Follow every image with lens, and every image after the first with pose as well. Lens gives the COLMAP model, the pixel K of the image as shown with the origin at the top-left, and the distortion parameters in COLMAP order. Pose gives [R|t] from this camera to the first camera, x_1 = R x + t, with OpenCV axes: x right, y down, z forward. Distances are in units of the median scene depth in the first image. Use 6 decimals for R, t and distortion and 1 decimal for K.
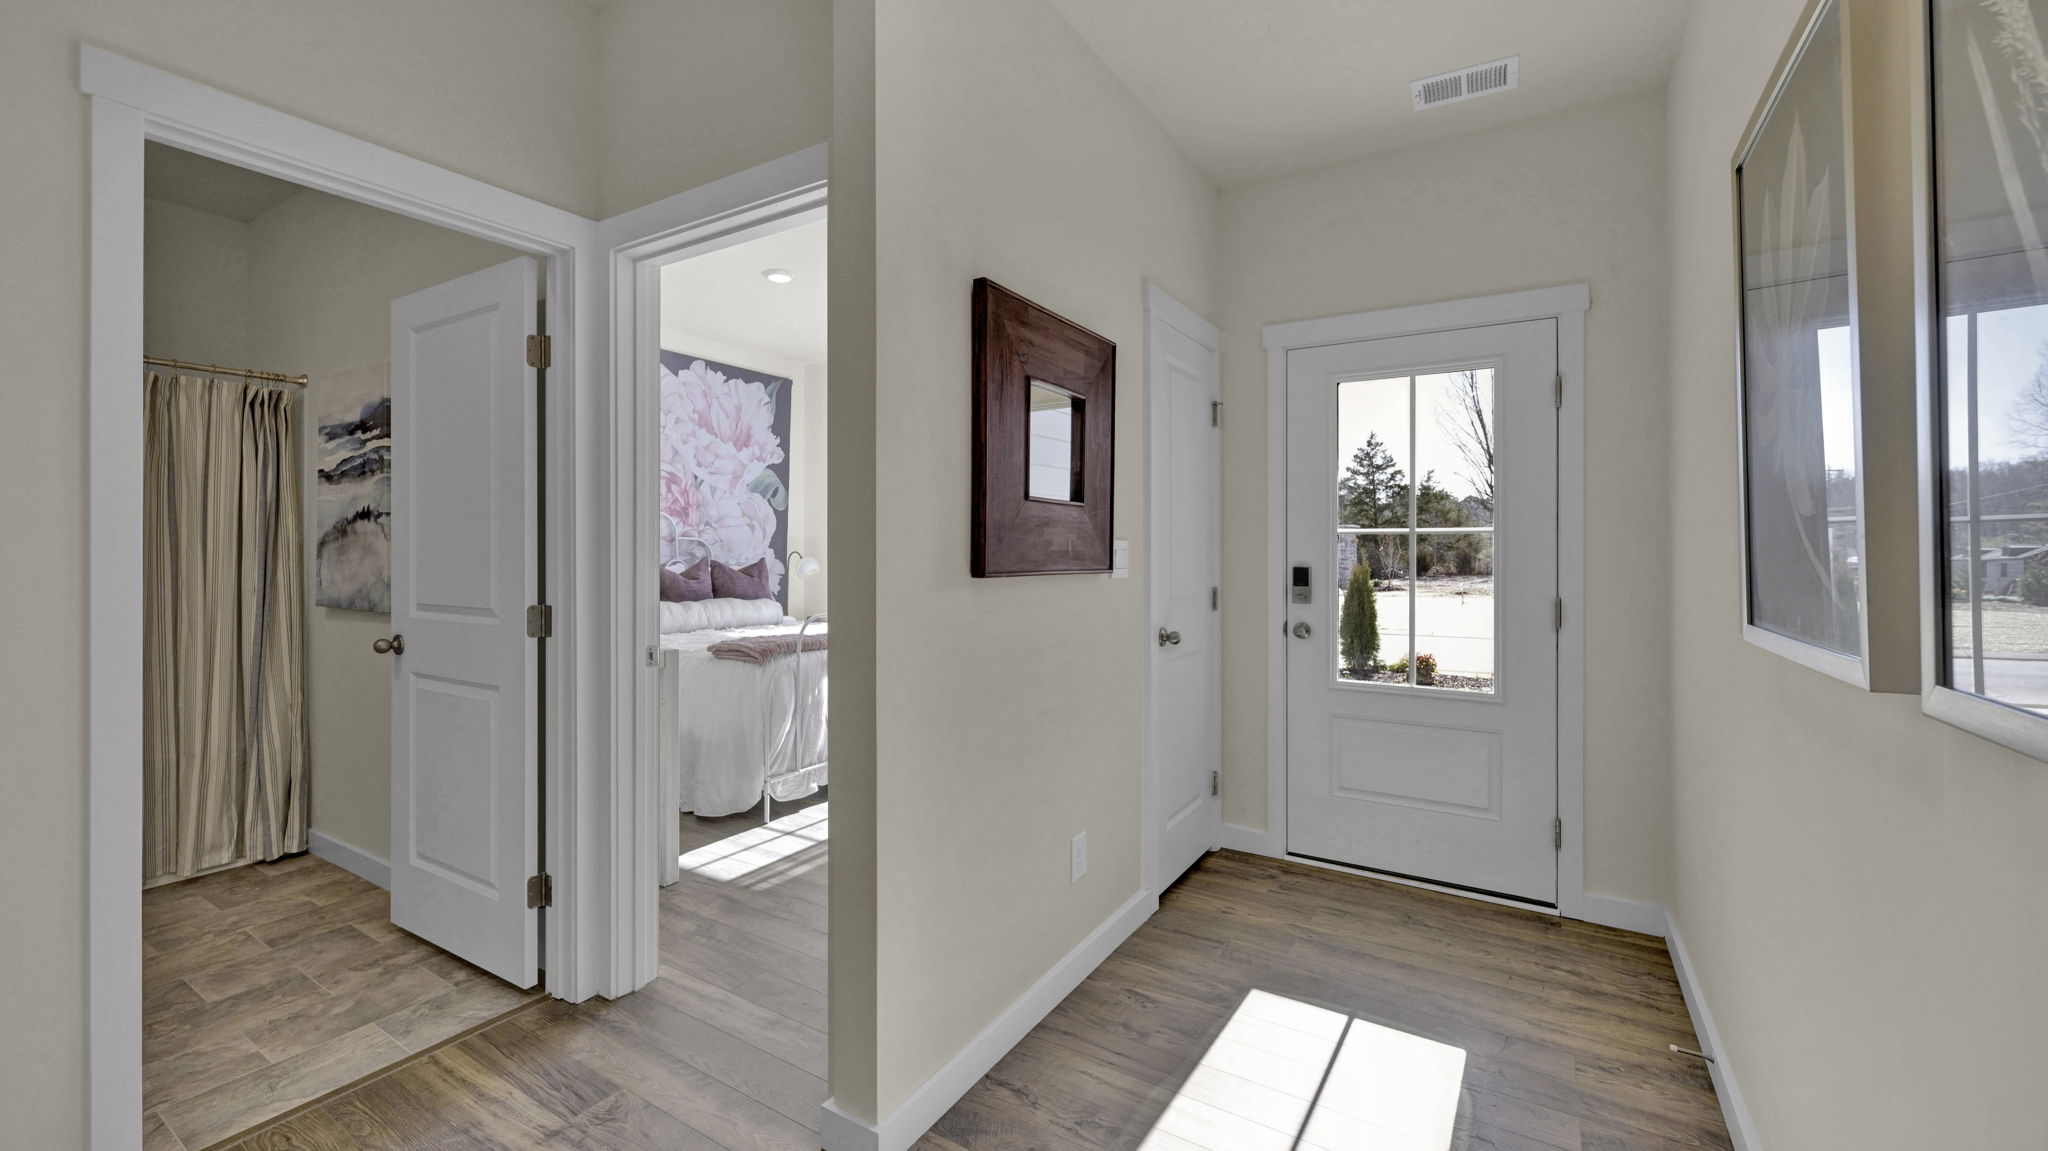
lens RADIAL K [[821.6, 0, 1026.4], [0, 821.6, 557.1], [0, 0, 1]] dist [-0.000684, -0.000107]
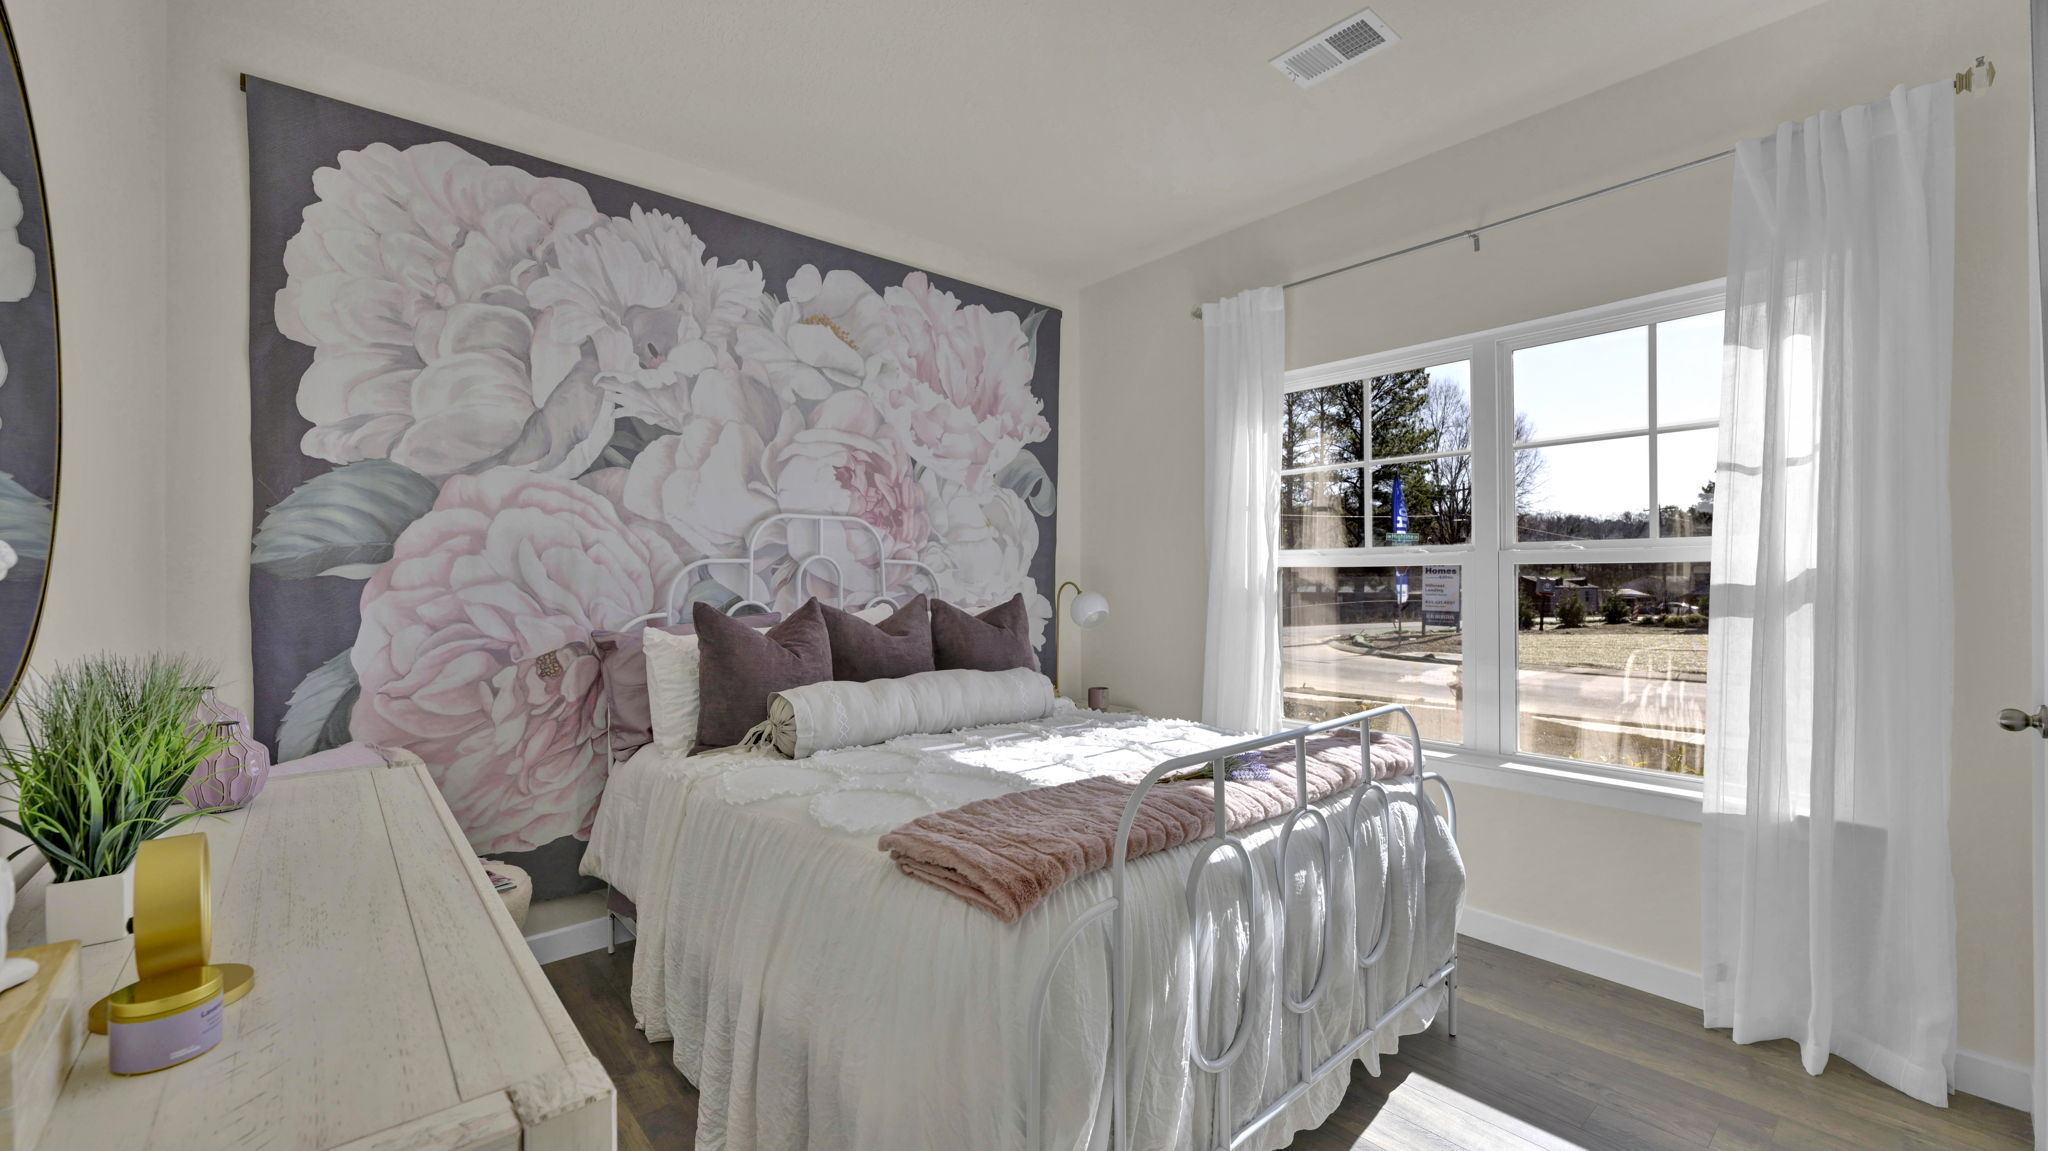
lens RADIAL K [[821.6, 0, 1026.4], [0, 821.6, 557.1], [0, 0, 1]] dist [-0.000684, -0.000107]
pose [[0.954449, -0.018110, -0.297823, -0.140084], [0.007568, 0.999305, -0.036510, -0.003541], [0.298277, 0.032593, 0.953923, 0.440240]]
